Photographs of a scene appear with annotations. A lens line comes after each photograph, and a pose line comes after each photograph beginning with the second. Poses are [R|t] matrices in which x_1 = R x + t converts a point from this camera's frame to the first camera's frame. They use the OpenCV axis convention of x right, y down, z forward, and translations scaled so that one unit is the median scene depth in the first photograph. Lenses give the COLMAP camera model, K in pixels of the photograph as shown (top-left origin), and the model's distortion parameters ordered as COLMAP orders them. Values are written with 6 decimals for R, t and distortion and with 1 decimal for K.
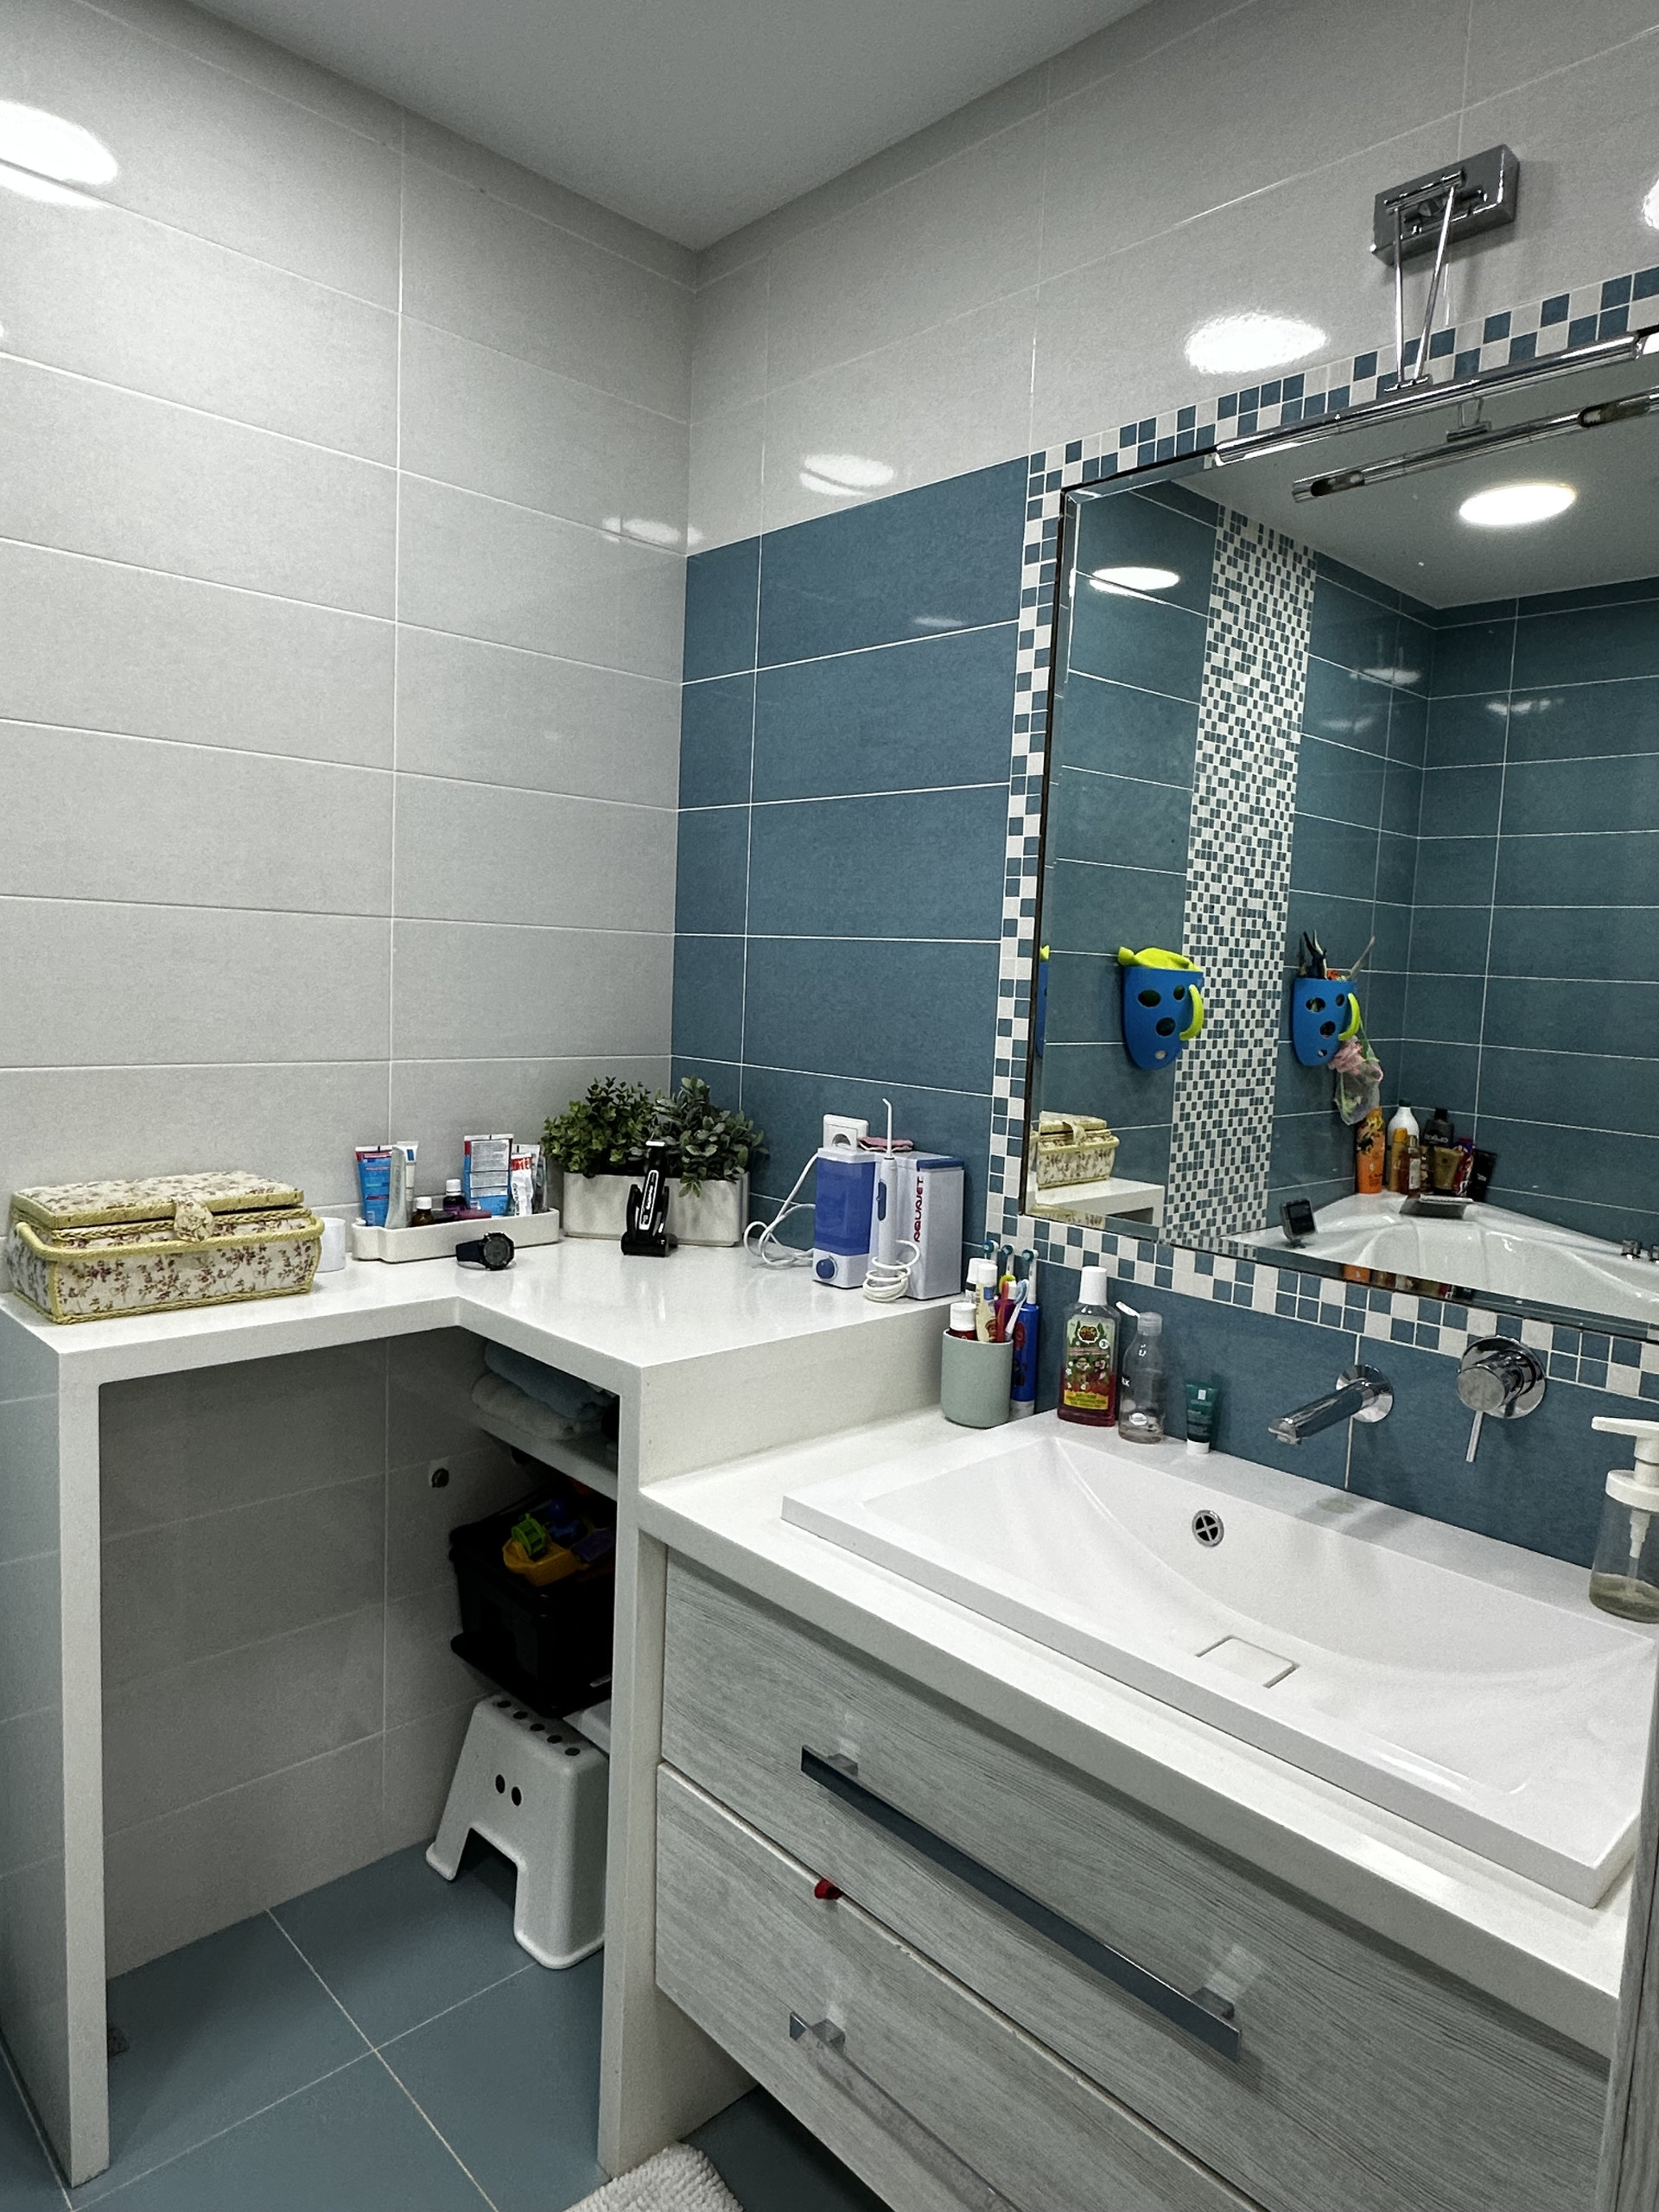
lens RADIAL K [[1356.1, 0, 828.0], [0, 1356.1, 1107.3], [0, 0, 1]] dist [-0.005057, -0.001783]
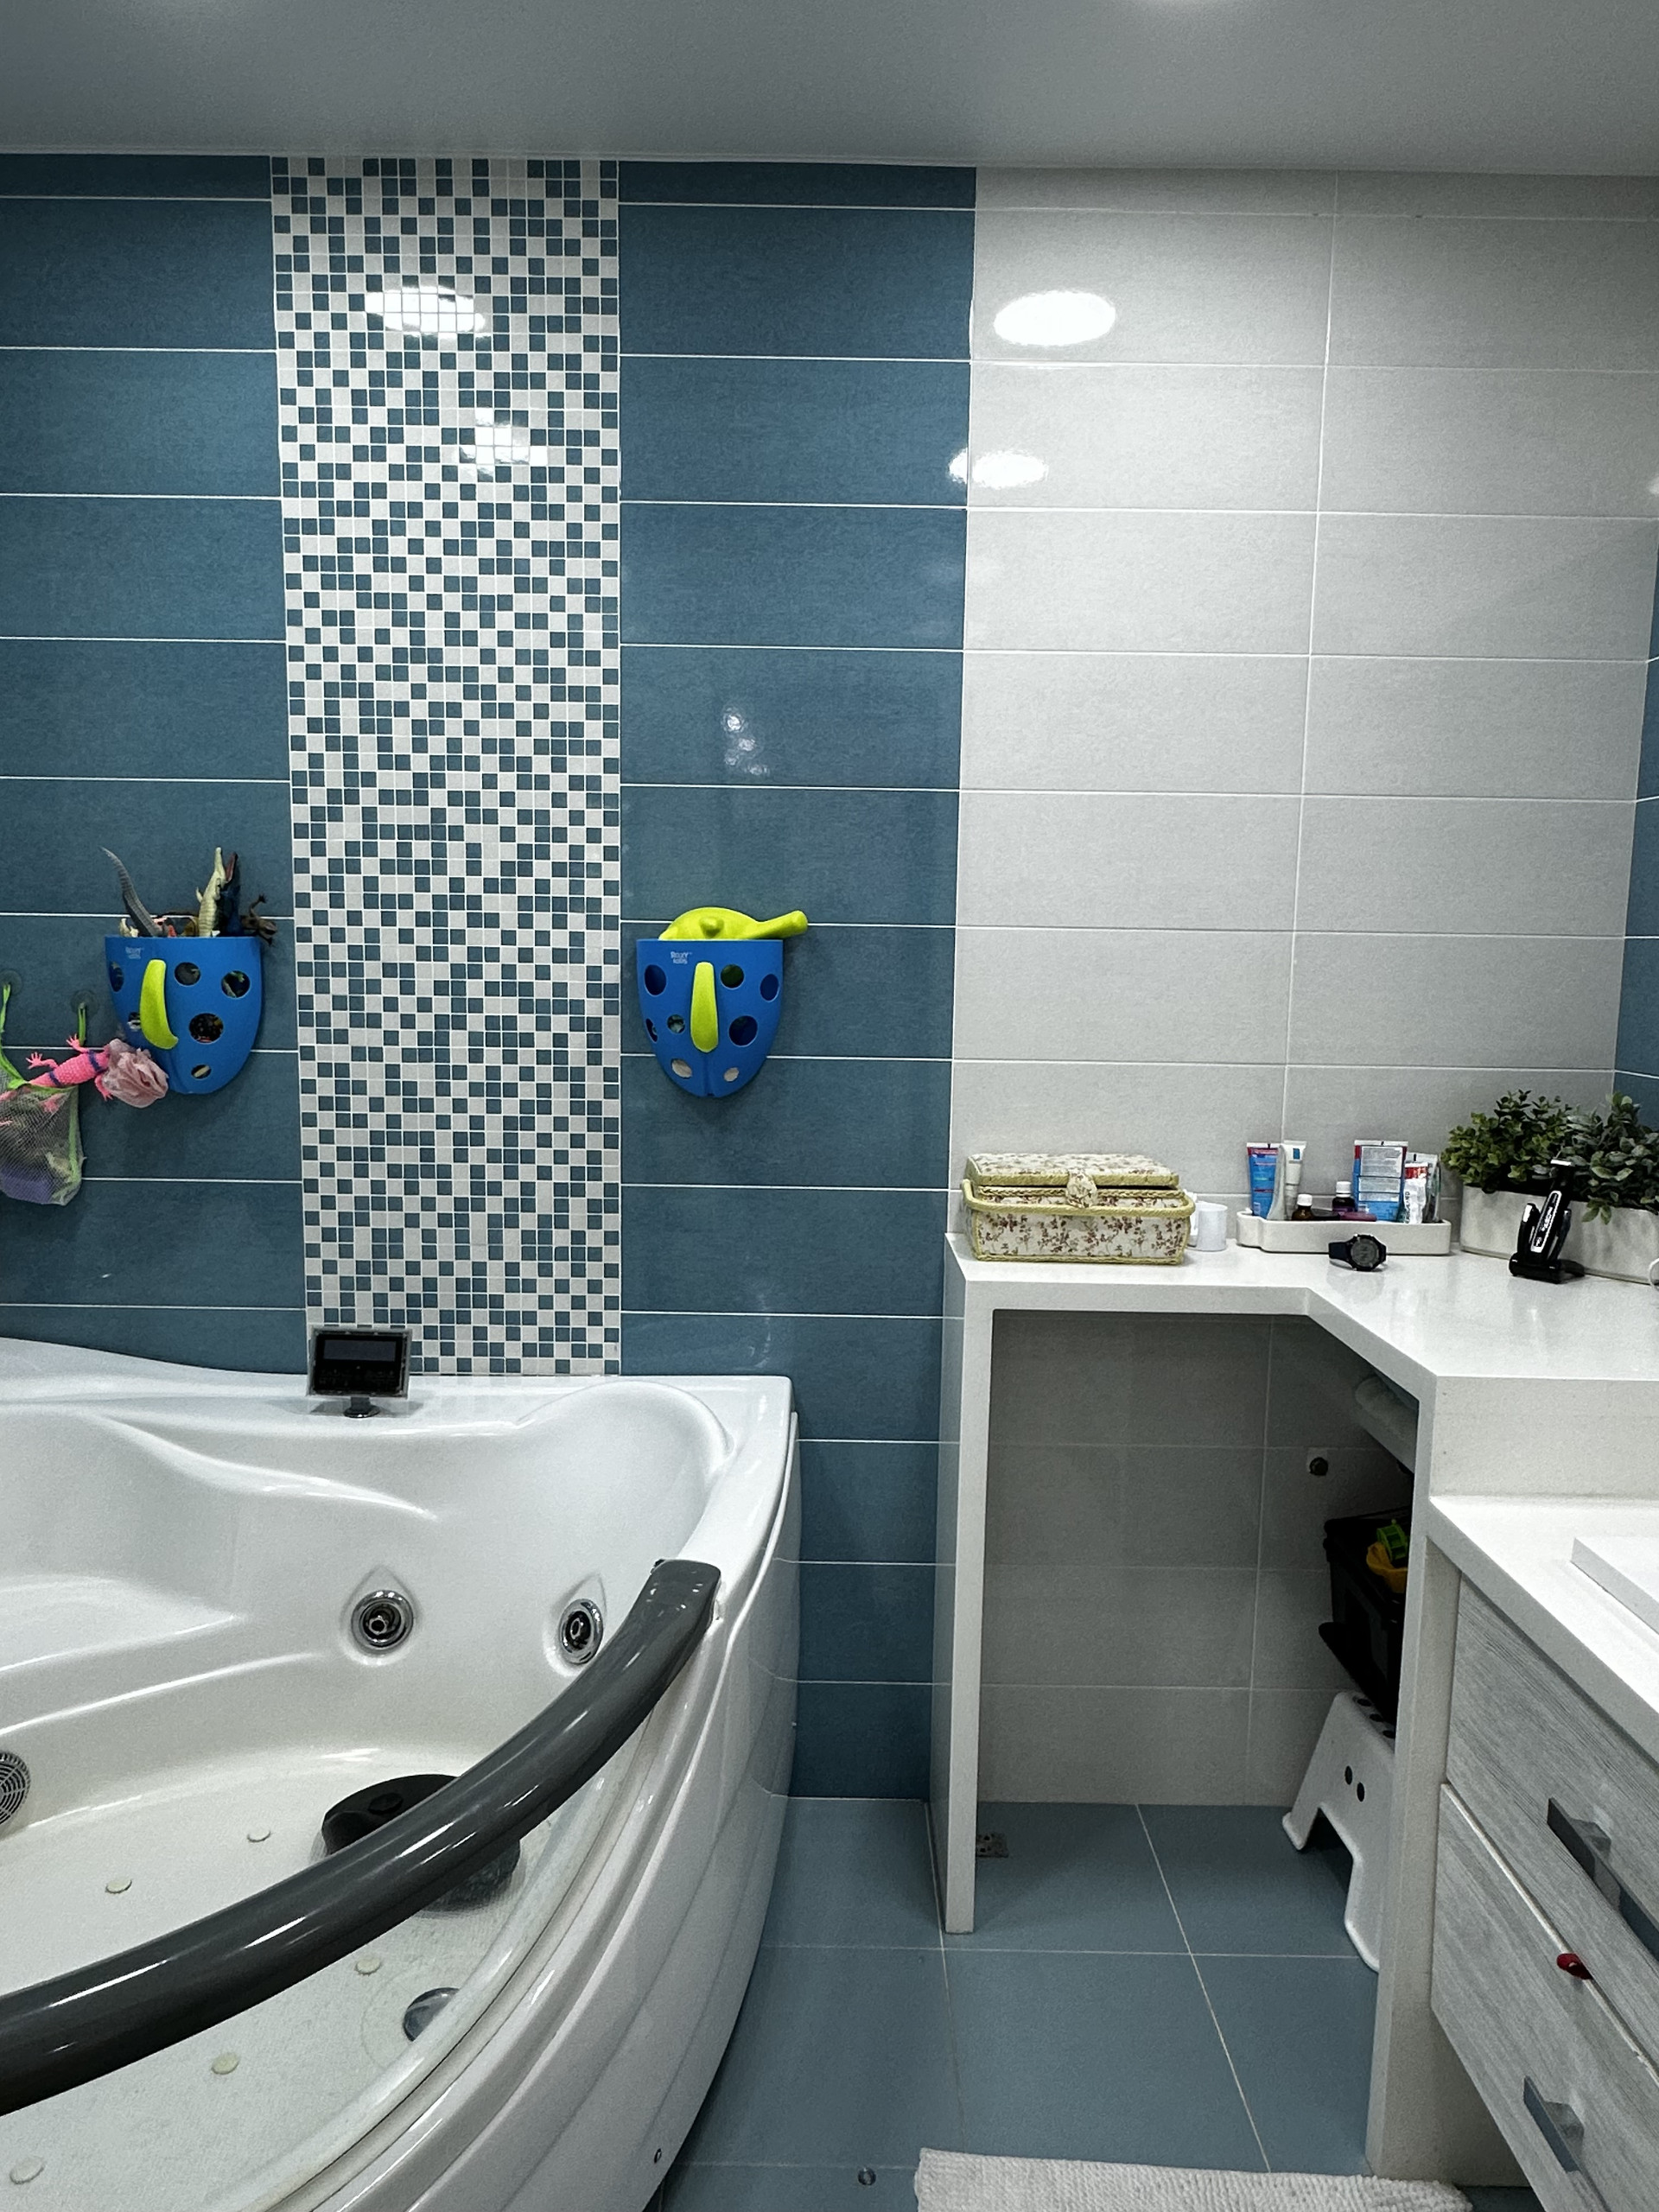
lens RADIAL K [[1356.1, 0, 825.9], [0, 1356.1, 1104.4], [0, 0, 1]] dist [-0.005057, -0.001783]
pose [[0.725561, 0.050695, -0.686288, 0.154850], [-0.057194, 0.998275, 0.013273, 0.003480], [0.685776, 0.029621, 0.727209, -0.029425]]
